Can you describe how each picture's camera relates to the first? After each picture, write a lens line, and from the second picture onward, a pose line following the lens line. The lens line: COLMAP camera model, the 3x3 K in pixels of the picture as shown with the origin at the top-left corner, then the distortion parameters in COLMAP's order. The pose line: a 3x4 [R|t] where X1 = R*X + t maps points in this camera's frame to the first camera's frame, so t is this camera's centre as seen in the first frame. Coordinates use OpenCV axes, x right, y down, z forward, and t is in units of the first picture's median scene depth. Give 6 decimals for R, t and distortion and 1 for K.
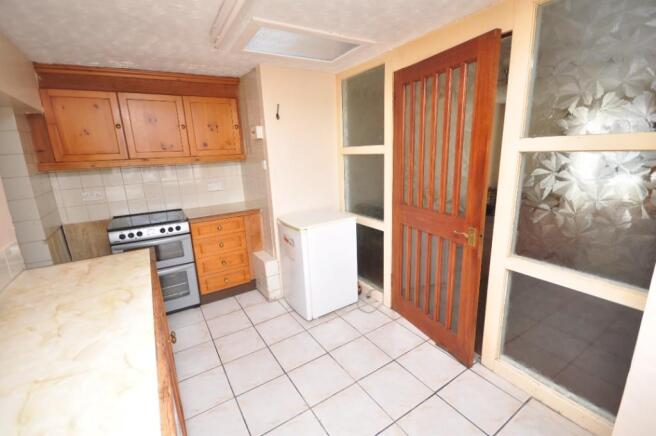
lens RADIAL K [[287.3, 0, 328.0], [0, 287.3, 218.0], [0, 0, 1]] dist [0.001228, -0.000490]
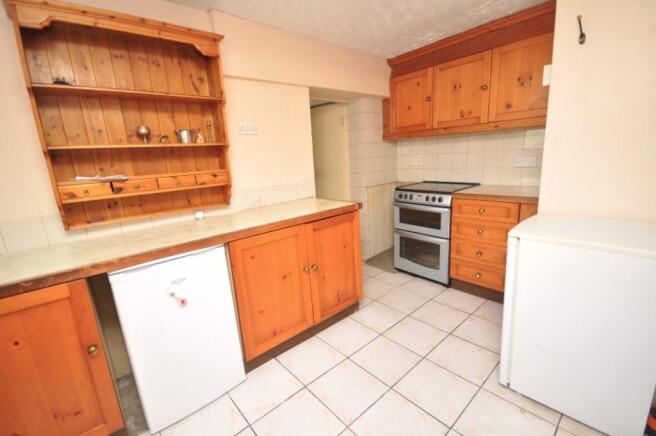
lens RADIAL K [[287.3, 0, 328.0], [0, 287.3, 218.0], [0, 0, 1]] dist [0.001228, -0.000490]
pose [[0.159989, 0.250946, -0.954688, 0.349921], [-0.168878, 0.959846, 0.224001, -0.057228], [0.972565, 0.125388, 0.195944, 0.434417]]
